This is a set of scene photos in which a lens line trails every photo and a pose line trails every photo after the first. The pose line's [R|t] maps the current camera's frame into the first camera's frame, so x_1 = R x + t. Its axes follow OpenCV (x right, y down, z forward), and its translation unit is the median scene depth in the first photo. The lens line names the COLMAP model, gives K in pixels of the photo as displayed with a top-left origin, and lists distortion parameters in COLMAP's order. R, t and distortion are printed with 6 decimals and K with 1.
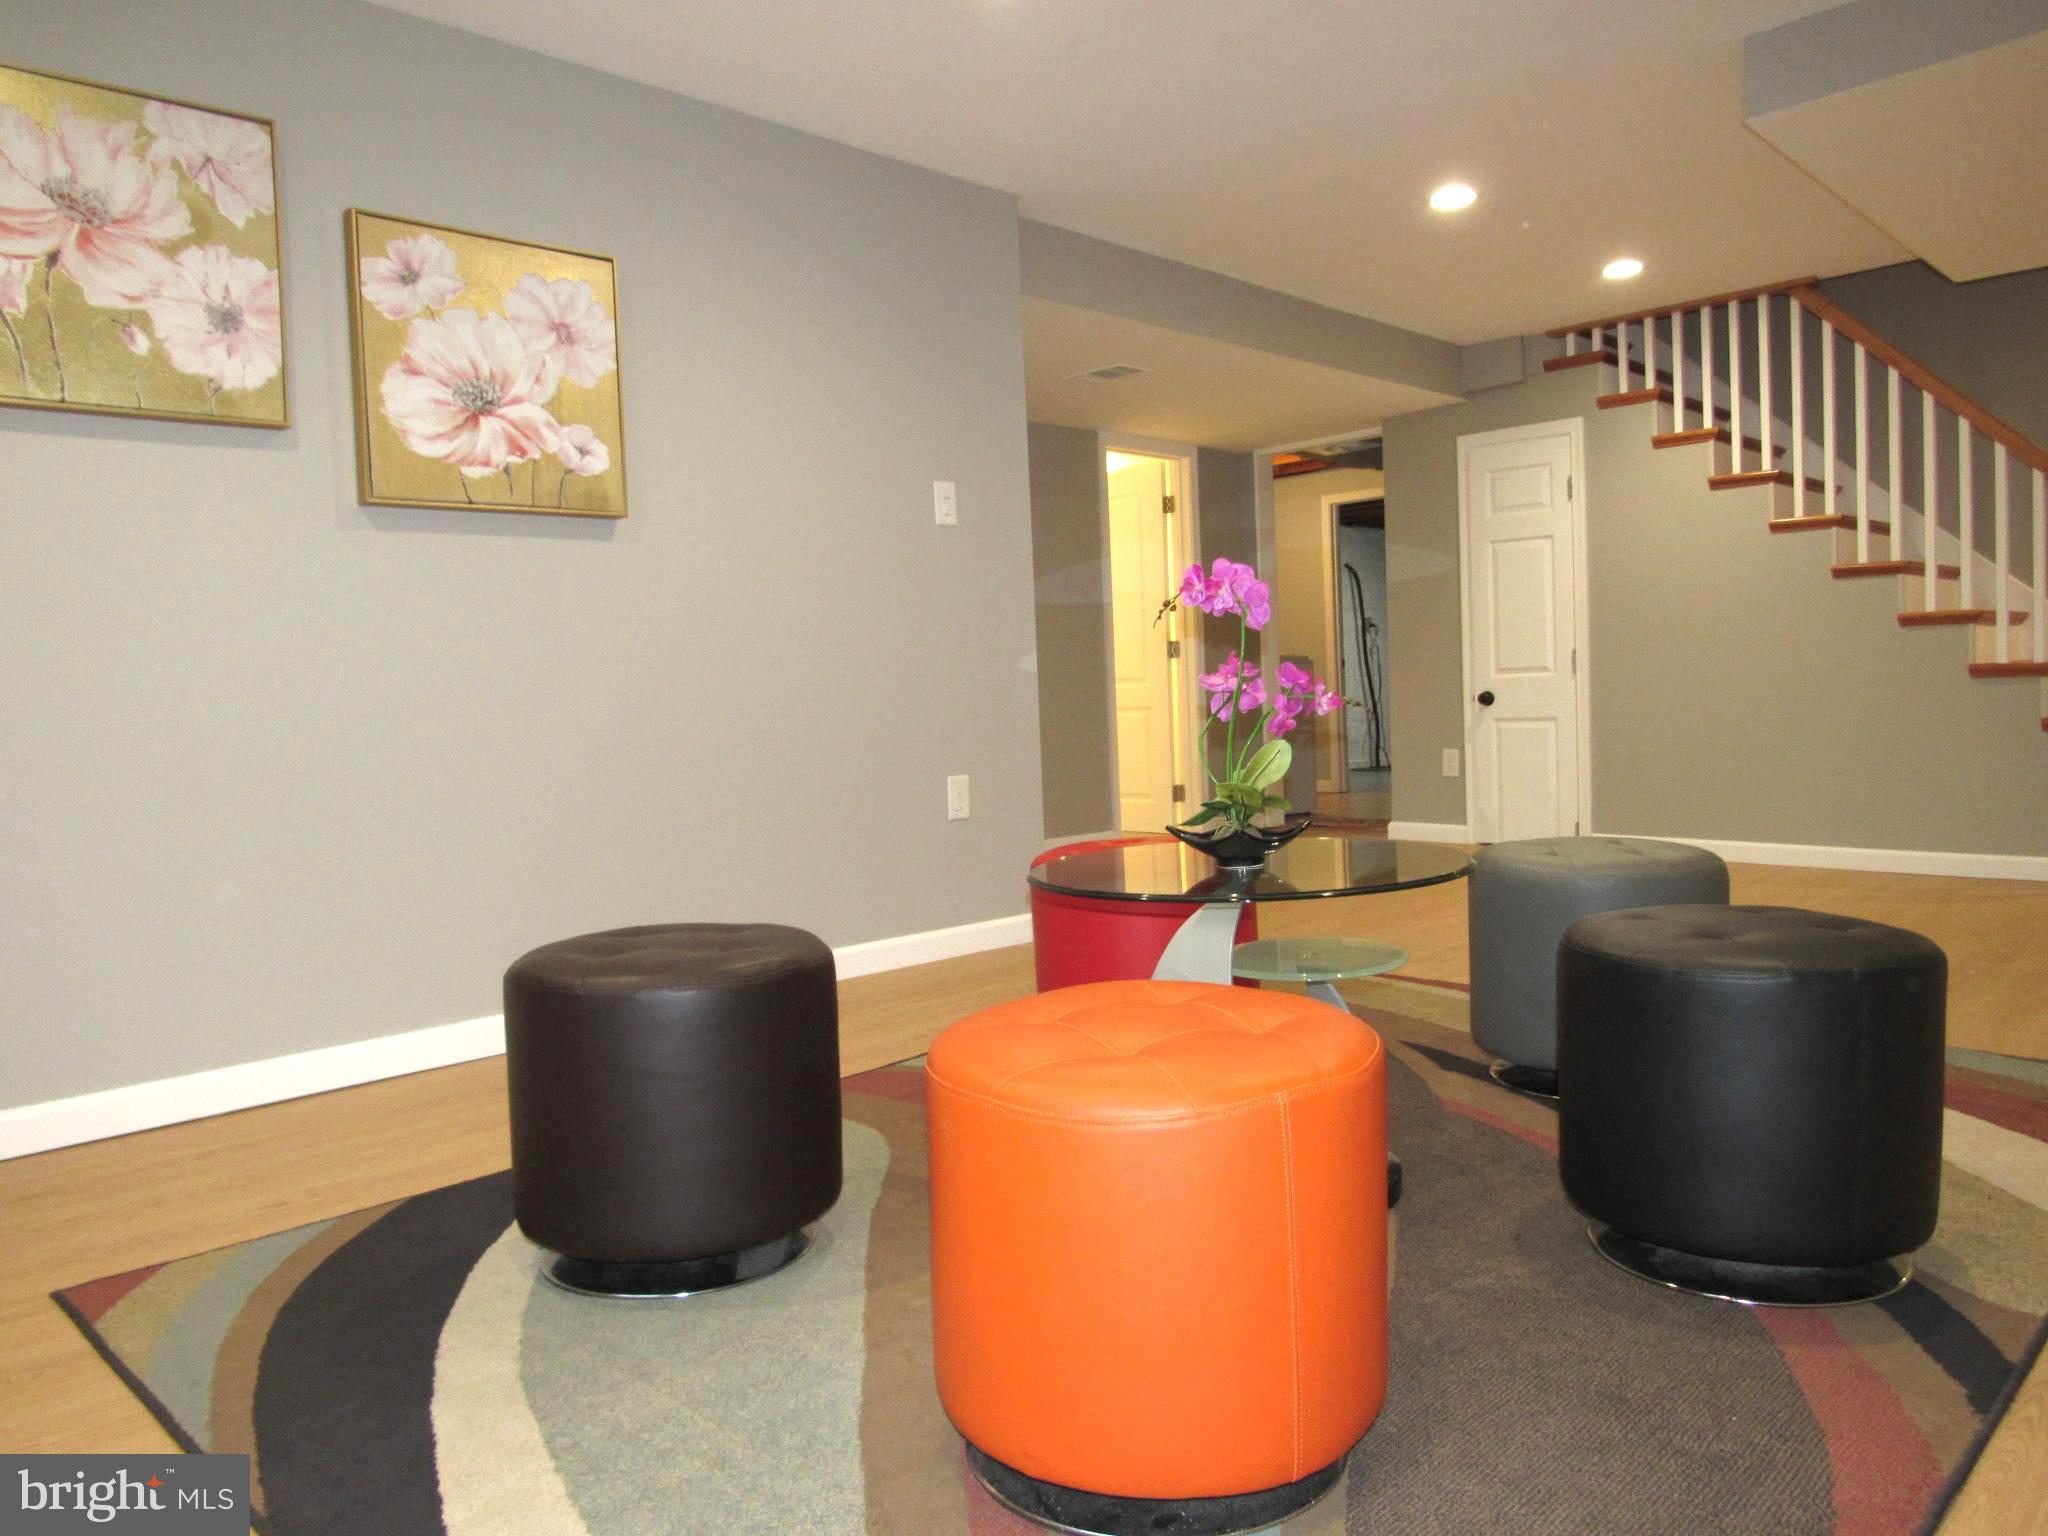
lens RADIAL K [[1479.2, 0, 1024.0], [0, 1479.2, 768.0], [0, 0, 1]] dist [-0.033893, 0.023666]
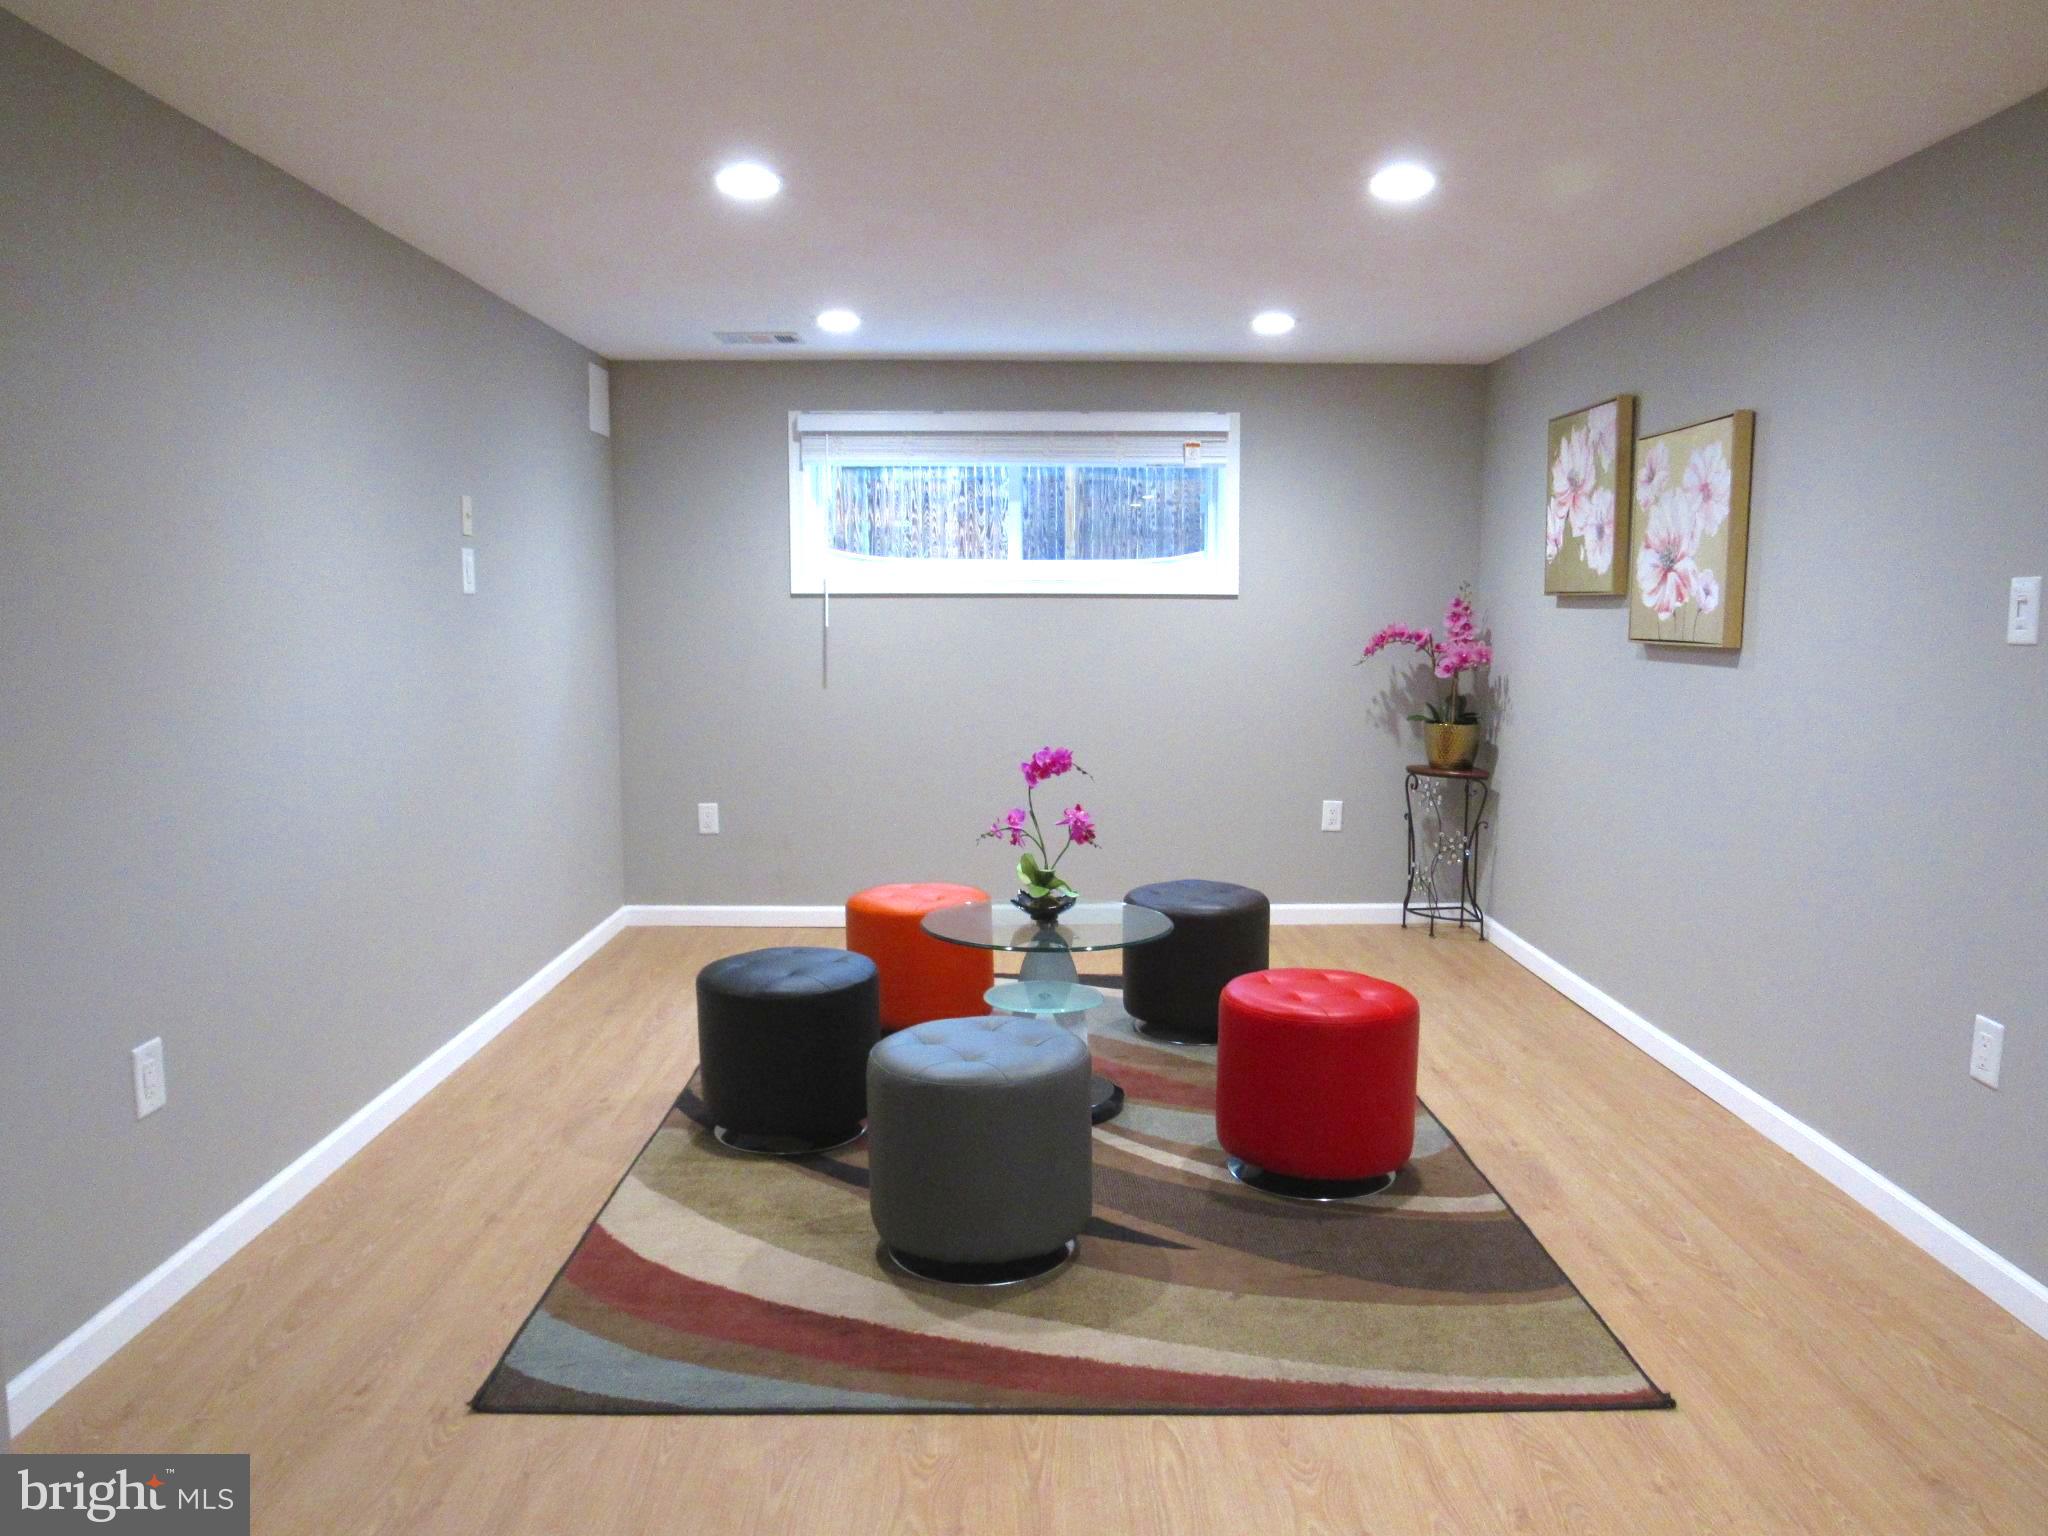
lens RADIAL K [[1475.2, 0, 1024.0], [0, 1475.2, 768.0], [0, 0, 1]] dist [-0.019513, 0.003223]
pose [[-0.705637, 0.111901, -0.699682, 0.523235], [-0.019094, 0.984090, 0.176643, -0.158419], [0.708316, 0.138005, -0.692274, 0.835532]]
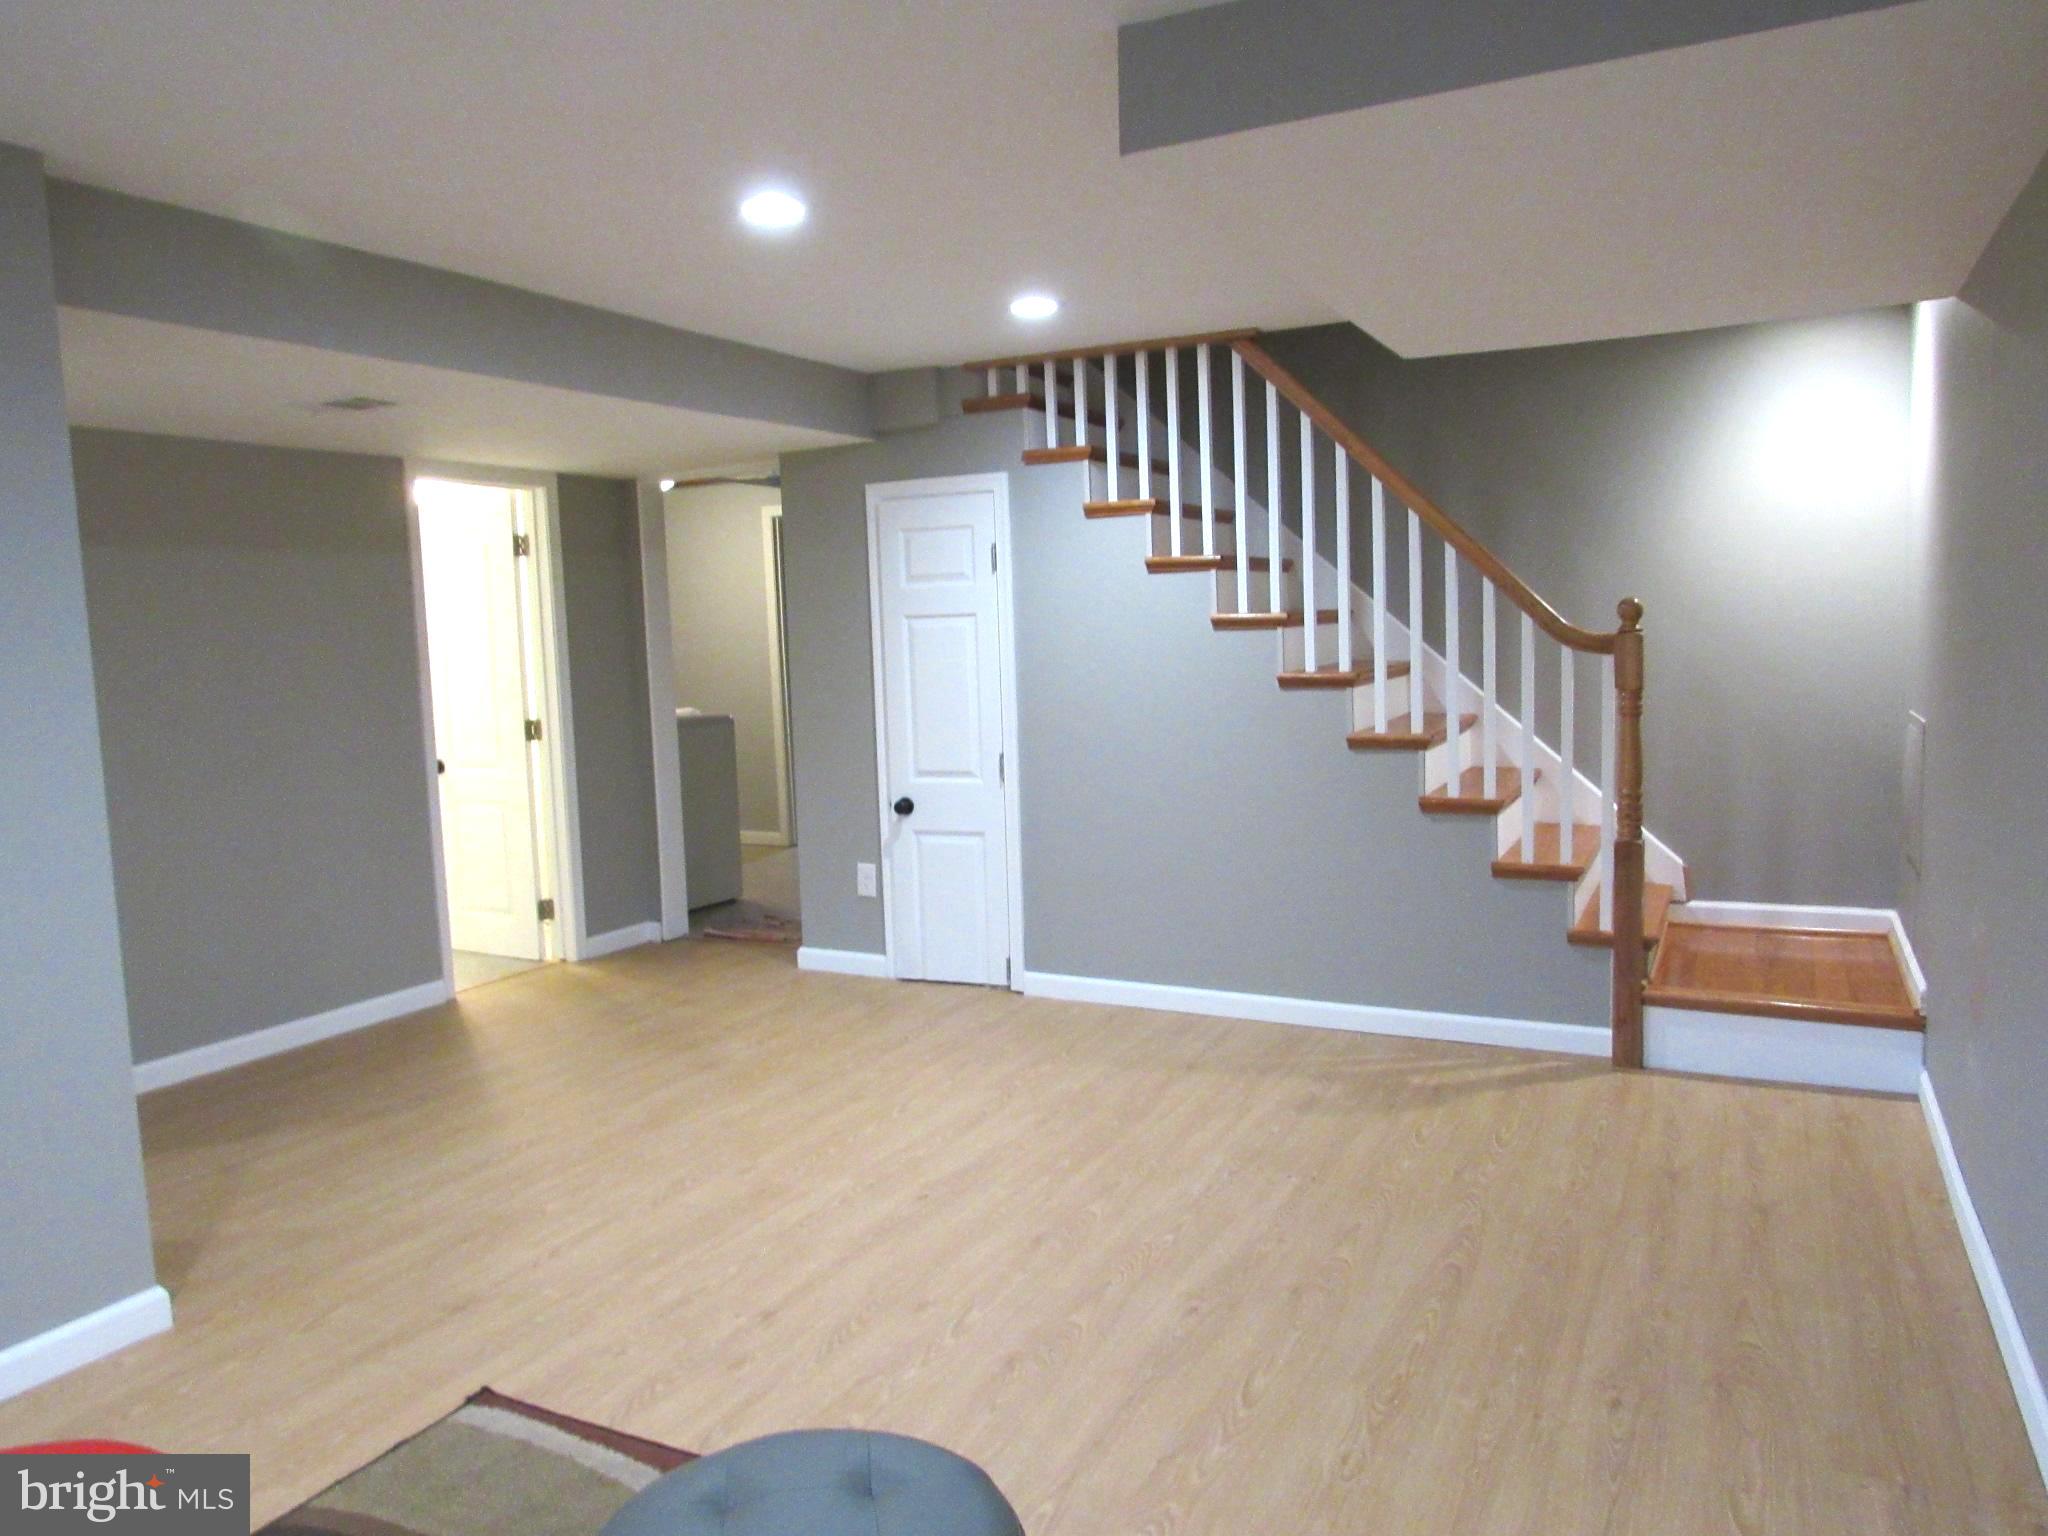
lens RADIAL K [[1479.2, 0, 1024.0], [0, 1479.2, 768.0], [0, 0, 1]] dist [-0.033893, 0.023666]
pose [[0.950181, -0.025040, 0.310690, 0.139355], [0.013464, 0.999135, 0.039348, -0.115547], [-0.311407, -0.033204, 0.949696, 0.223618]]
